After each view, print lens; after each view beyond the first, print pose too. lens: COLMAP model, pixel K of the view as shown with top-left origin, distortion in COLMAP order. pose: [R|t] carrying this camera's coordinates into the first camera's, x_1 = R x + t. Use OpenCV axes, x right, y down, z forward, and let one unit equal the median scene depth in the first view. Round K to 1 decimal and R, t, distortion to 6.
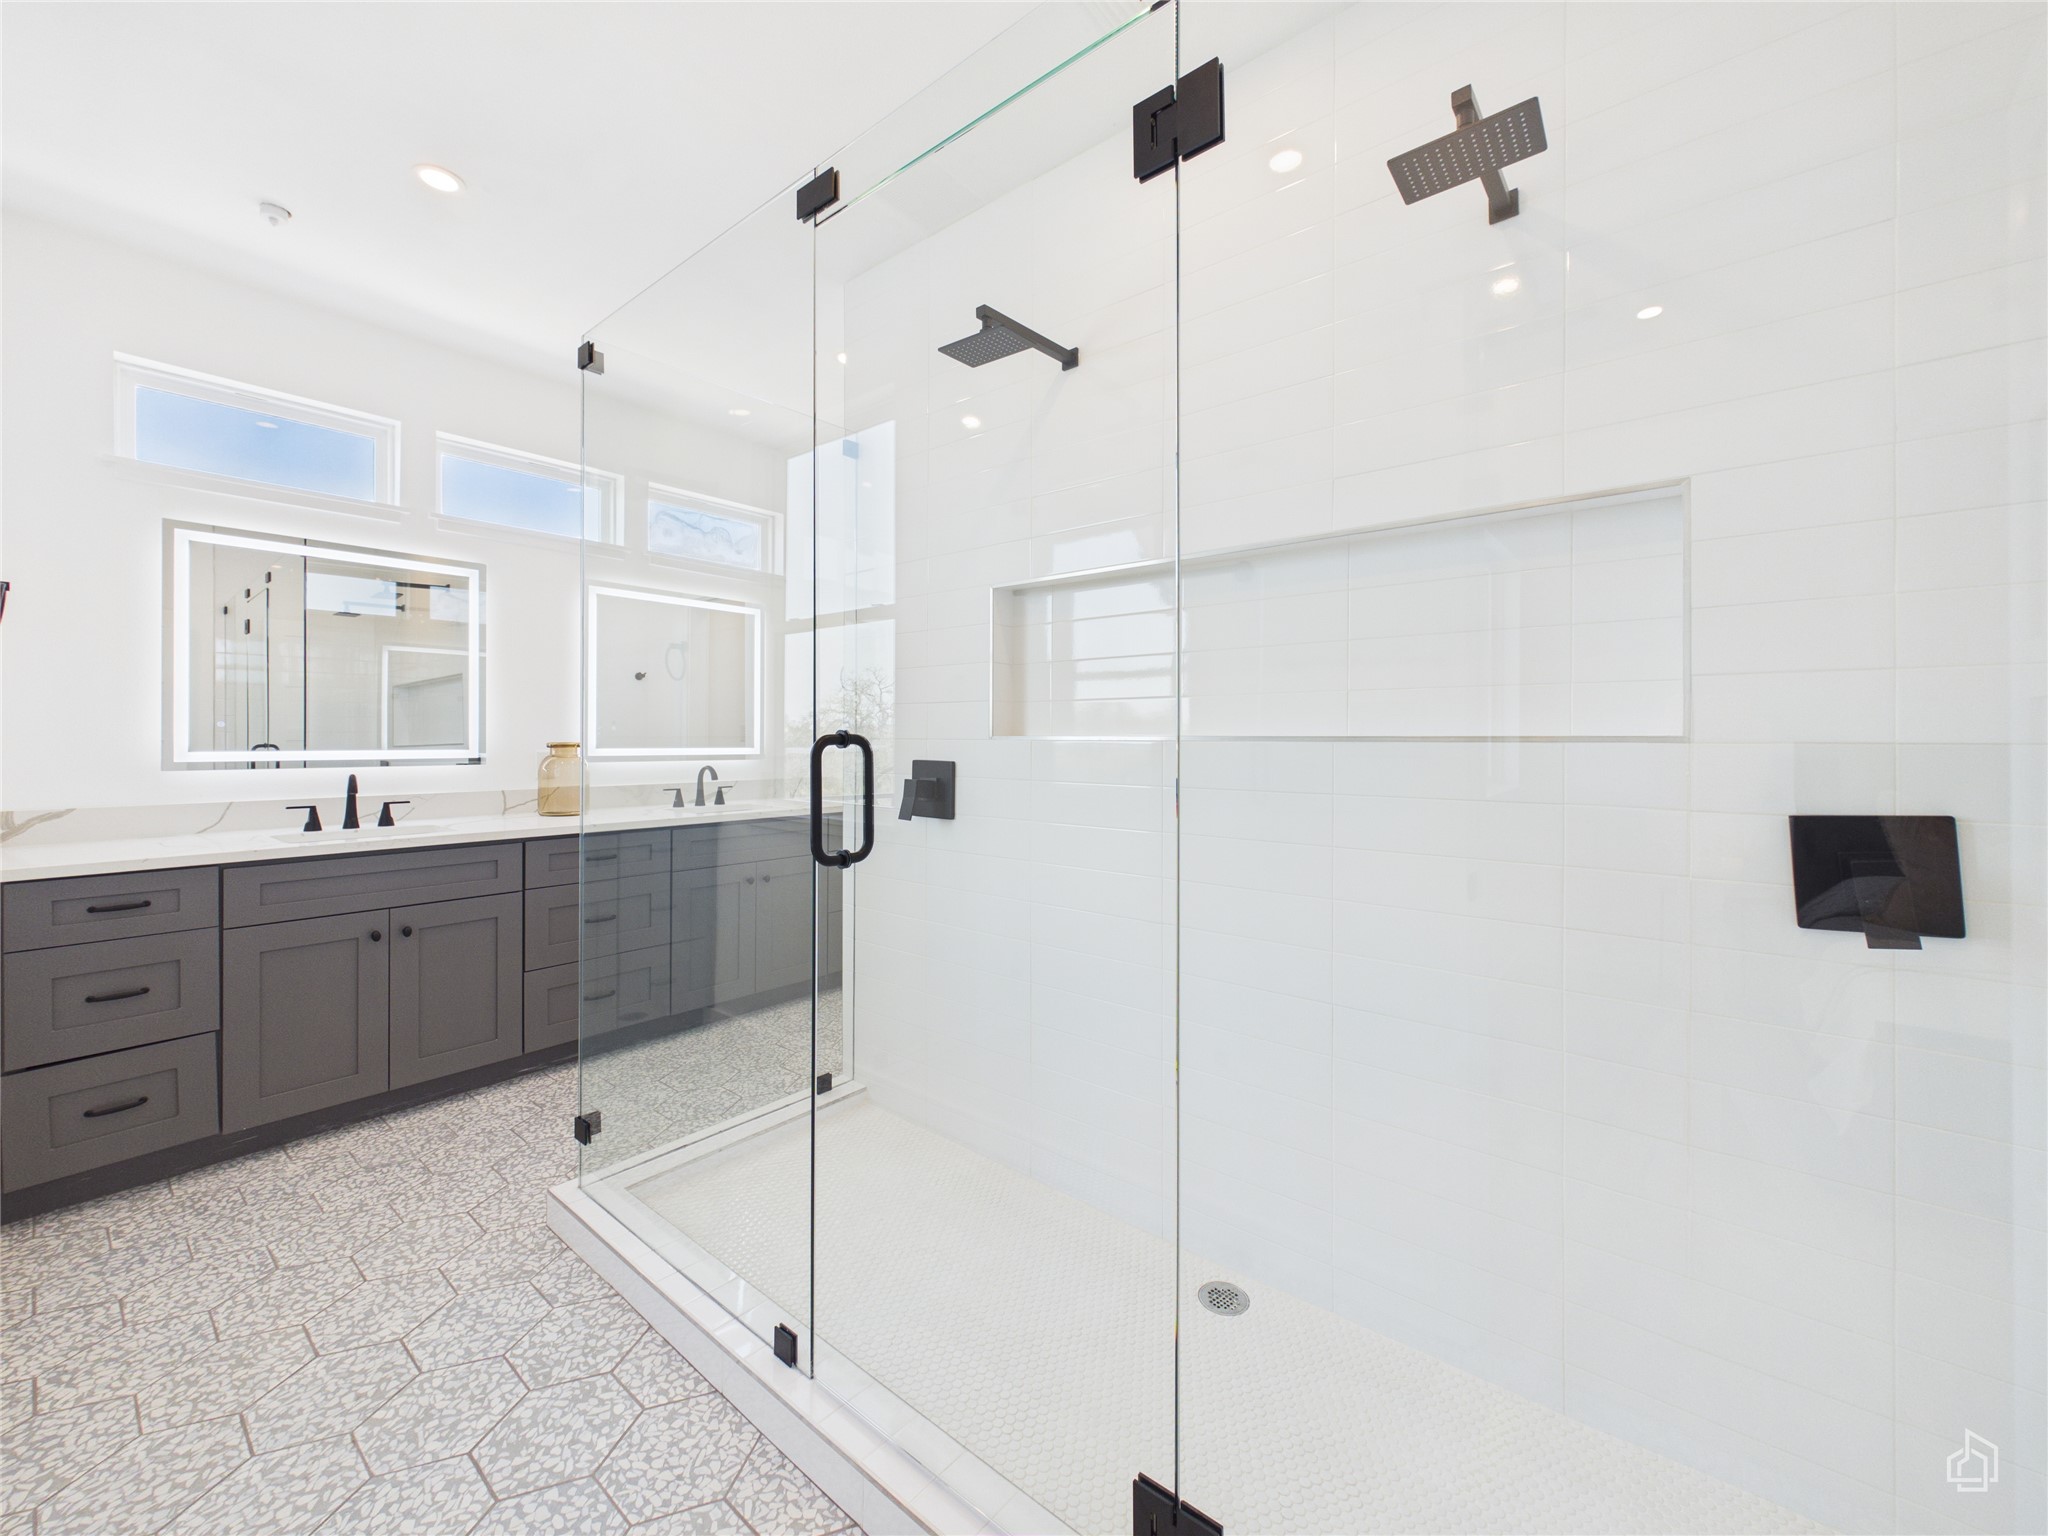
lens RADIAL K [[829.1, 0, 1015.2], [0, 829.1, 738.9], [0, 0, 1]] dist [0.001536, 0.000683]
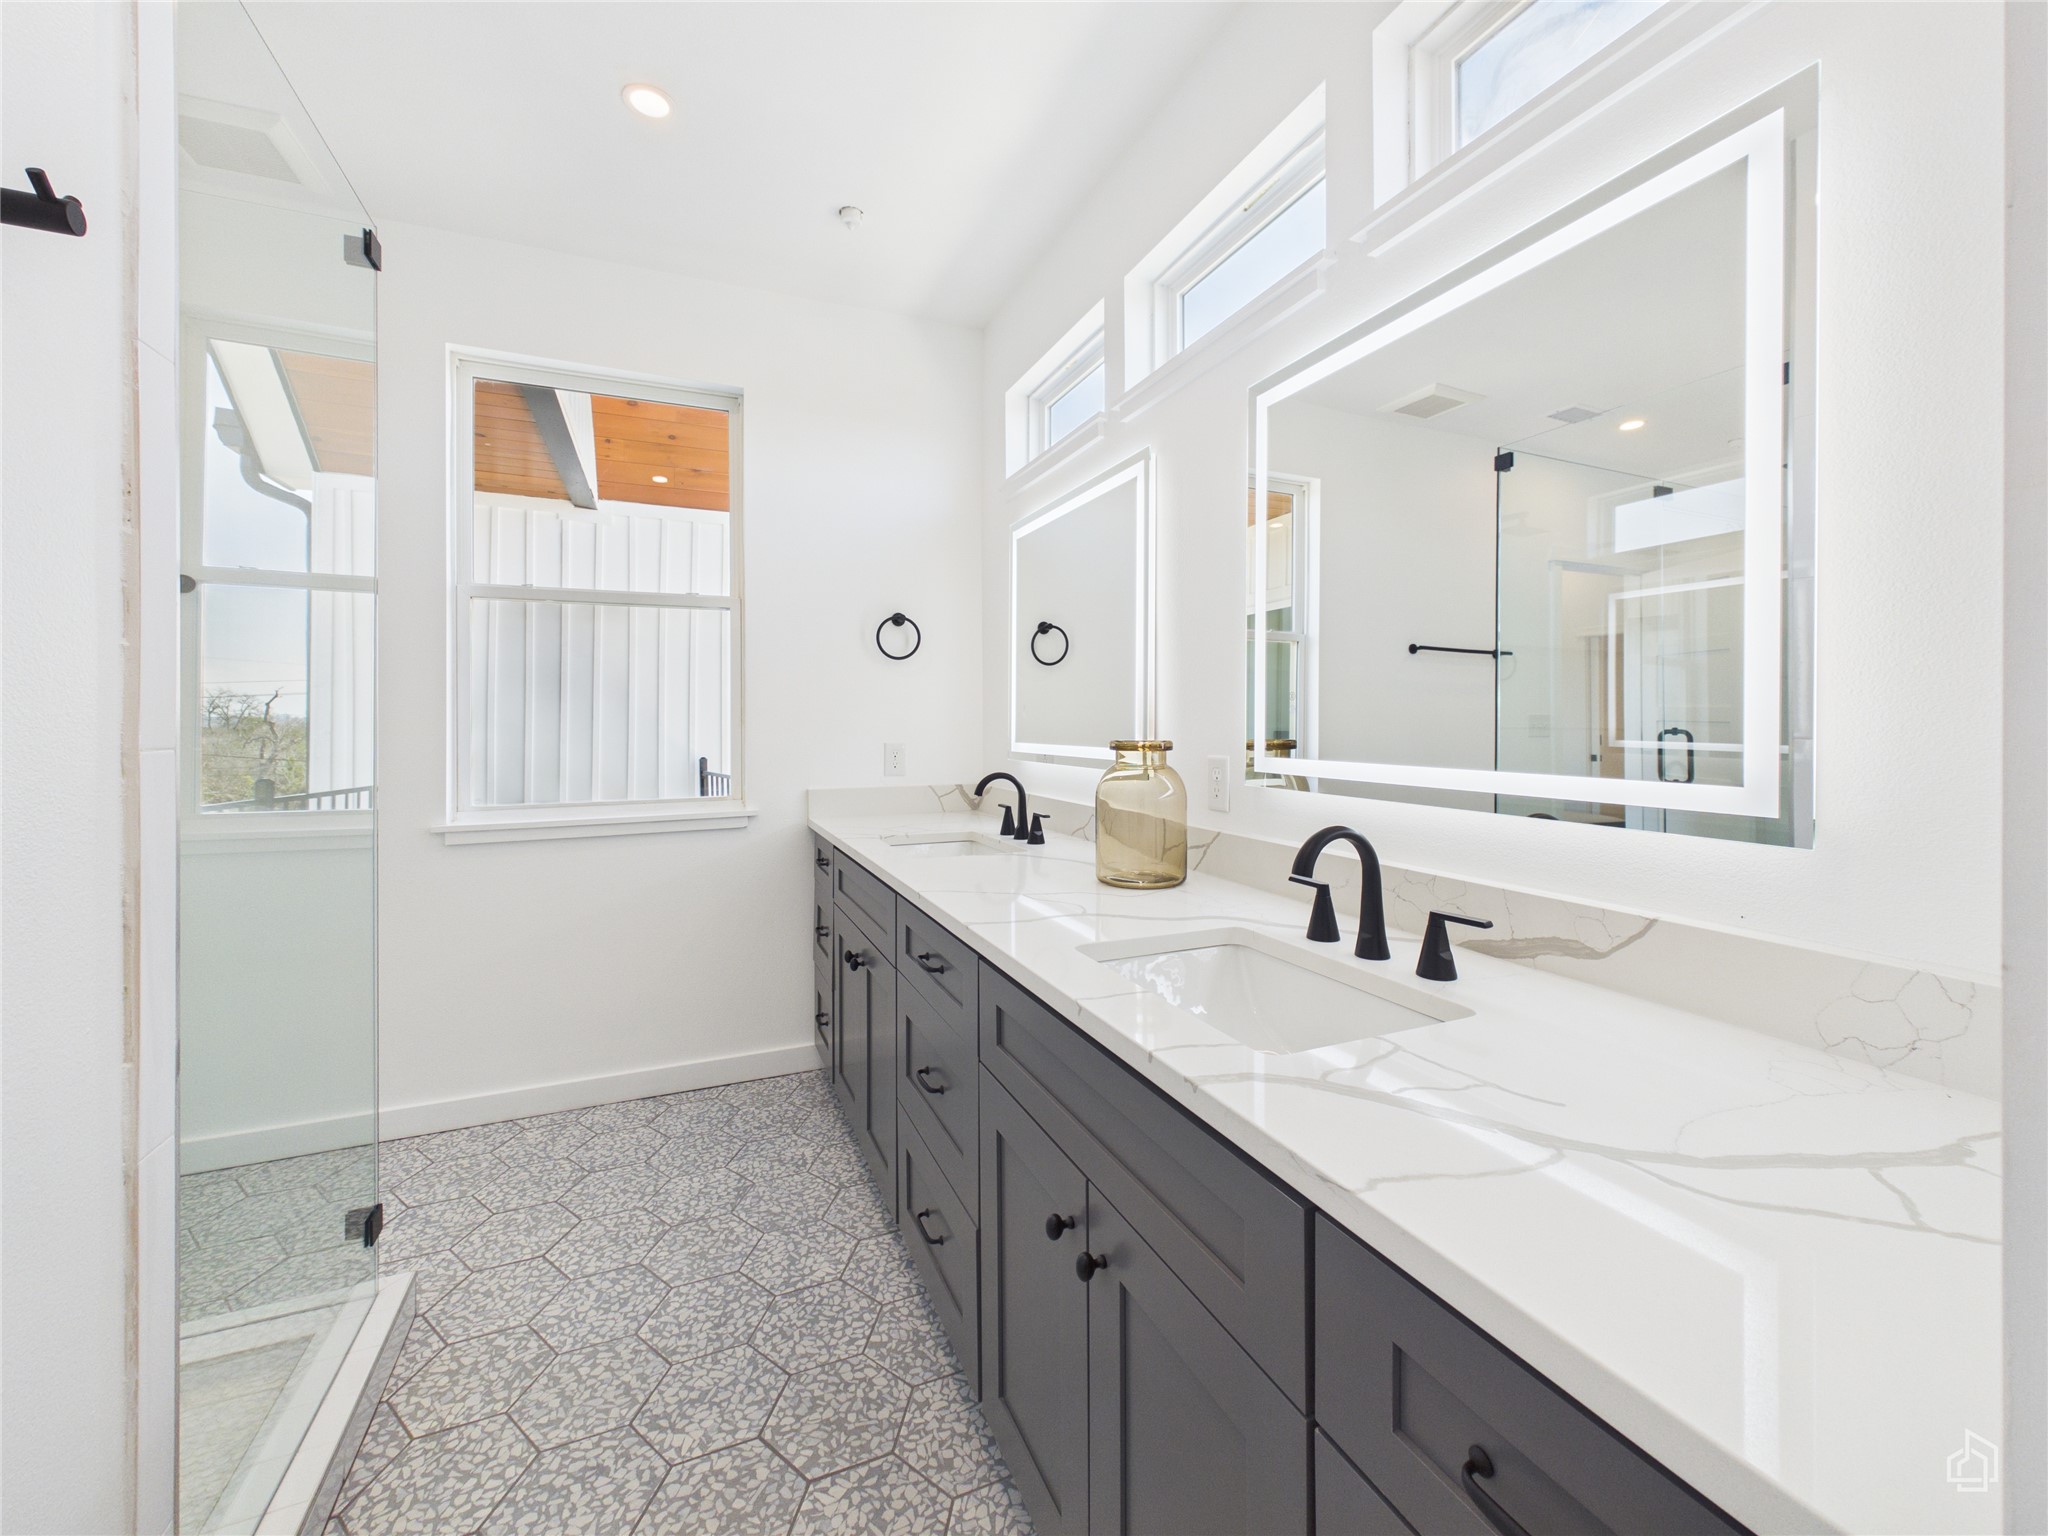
lens RADIAL K [[822.3, 0, 1071.9], [0, 822.3, 762.9], [0, 0, 1]] dist [-0.013833, -0.000255]
pose [[-0.411491, 0.015710, -0.911278, -0.082855], [-0.030161, 0.999069, 0.030843, 0.004859], [0.910915, 0.040177, -0.410634, 1.316644]]
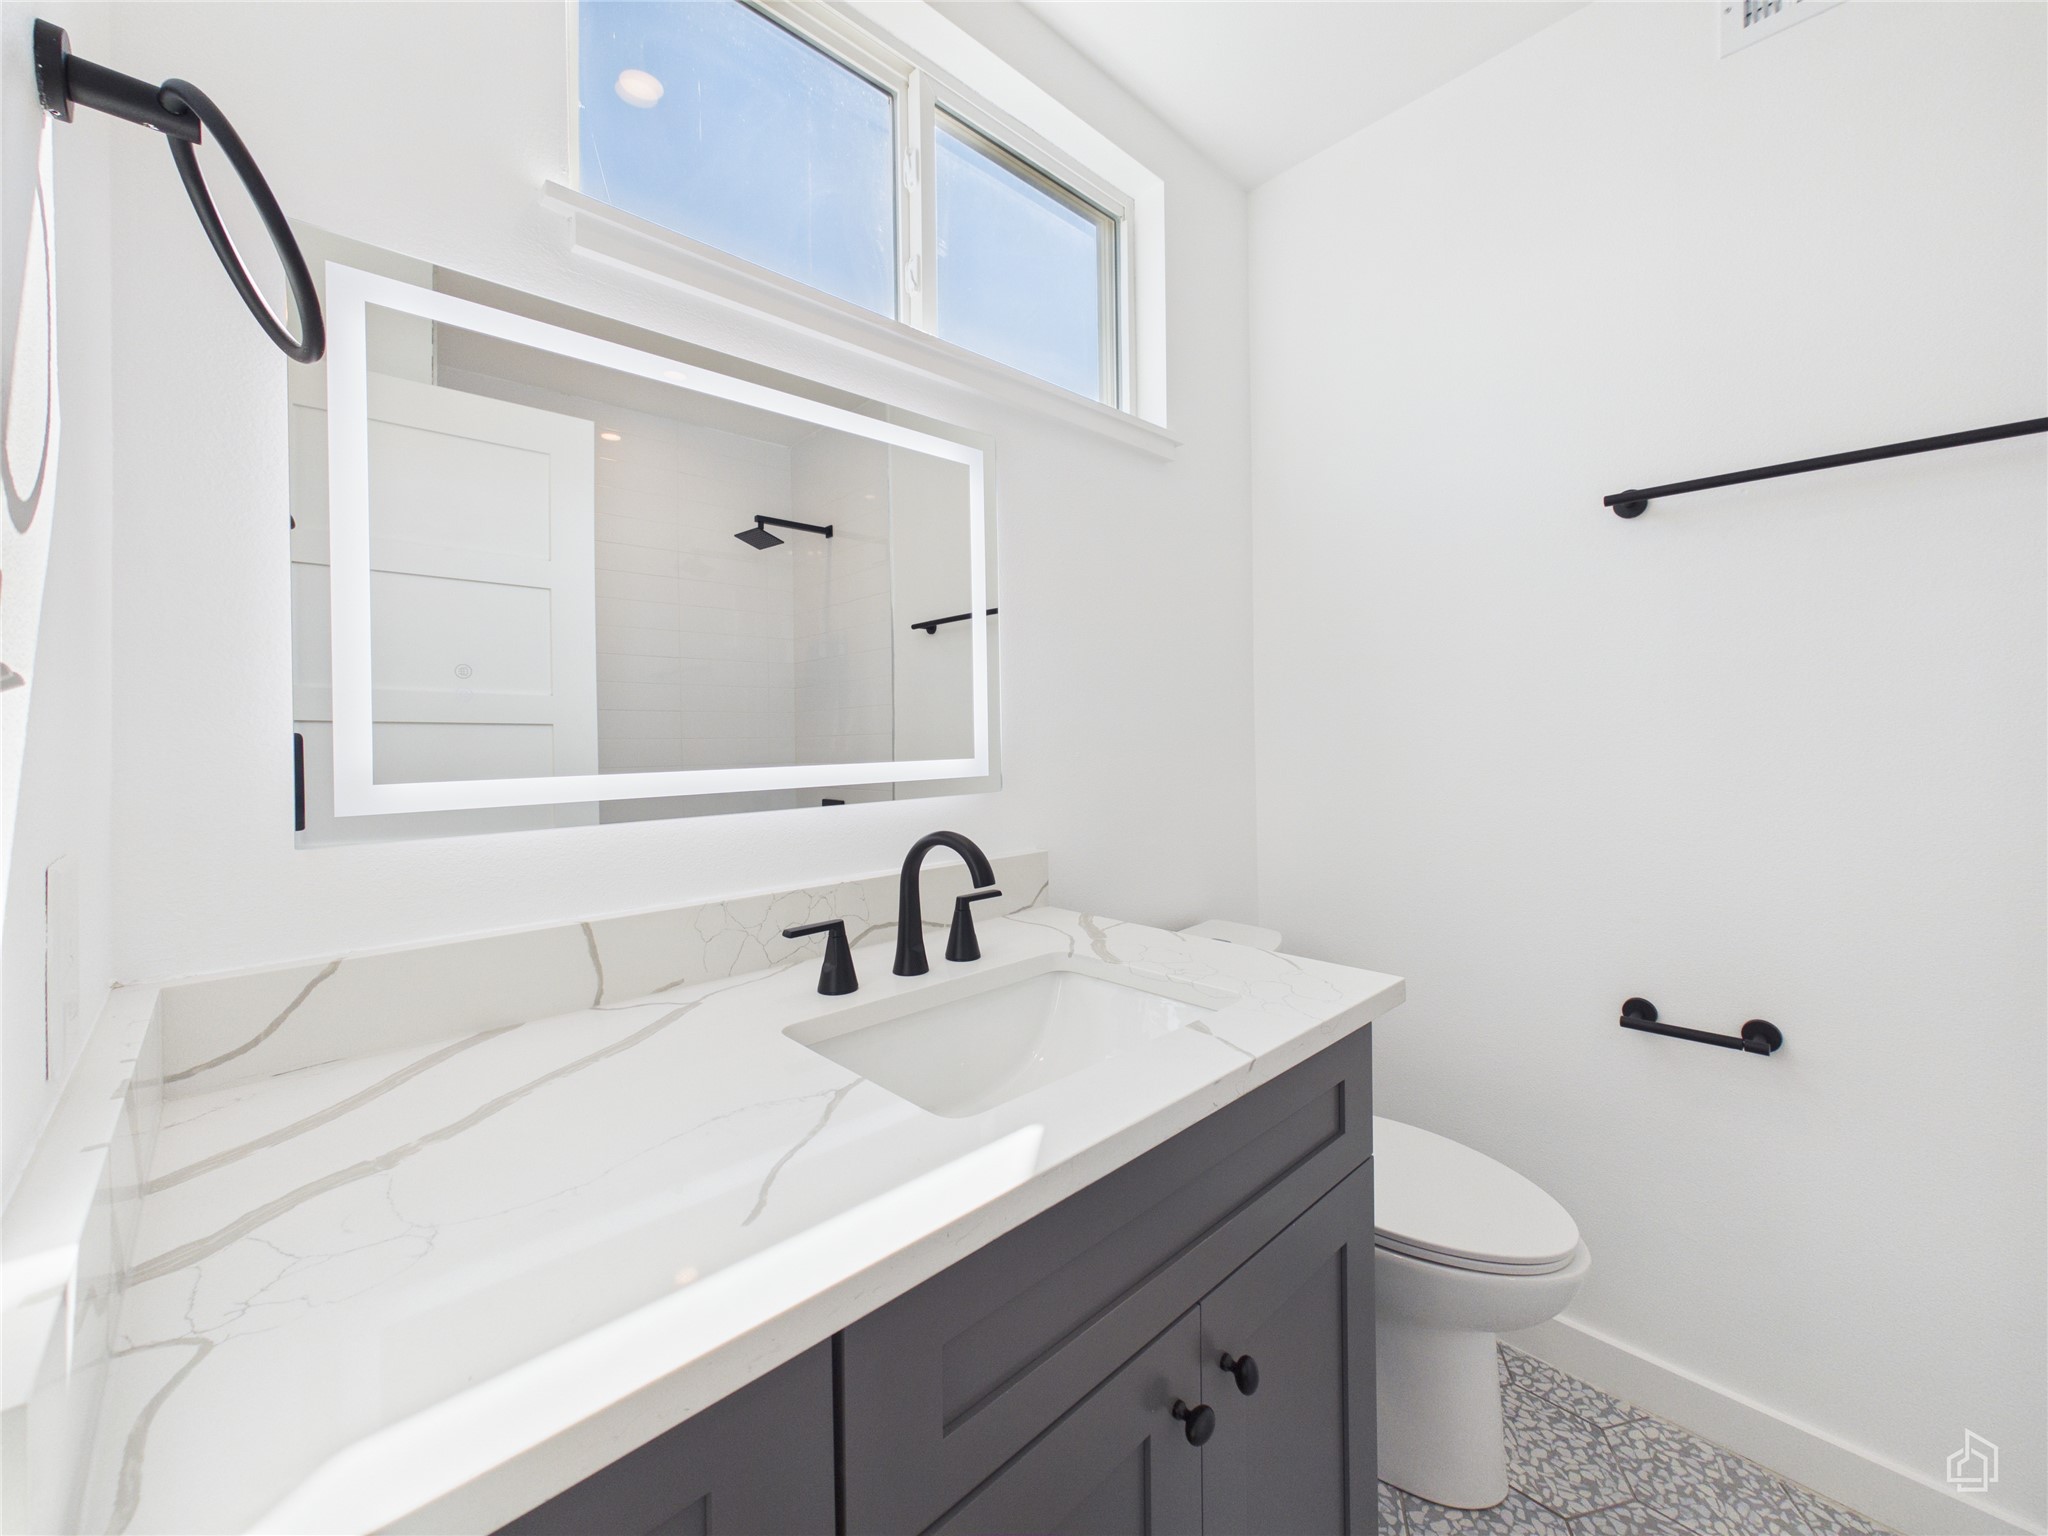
lens RADIAL K [[822.3, 0, 1071.9], [0, 822.3, 762.9], [0, 0, 1]] dist [-0.013833, -0.000255]
pose [[0.996643, -0.016918, -0.080105, -0.393065], [0.020255, 0.998953, 0.041028, 0.000904], [0.079327, -0.042512, 0.995942, 0.950398]]
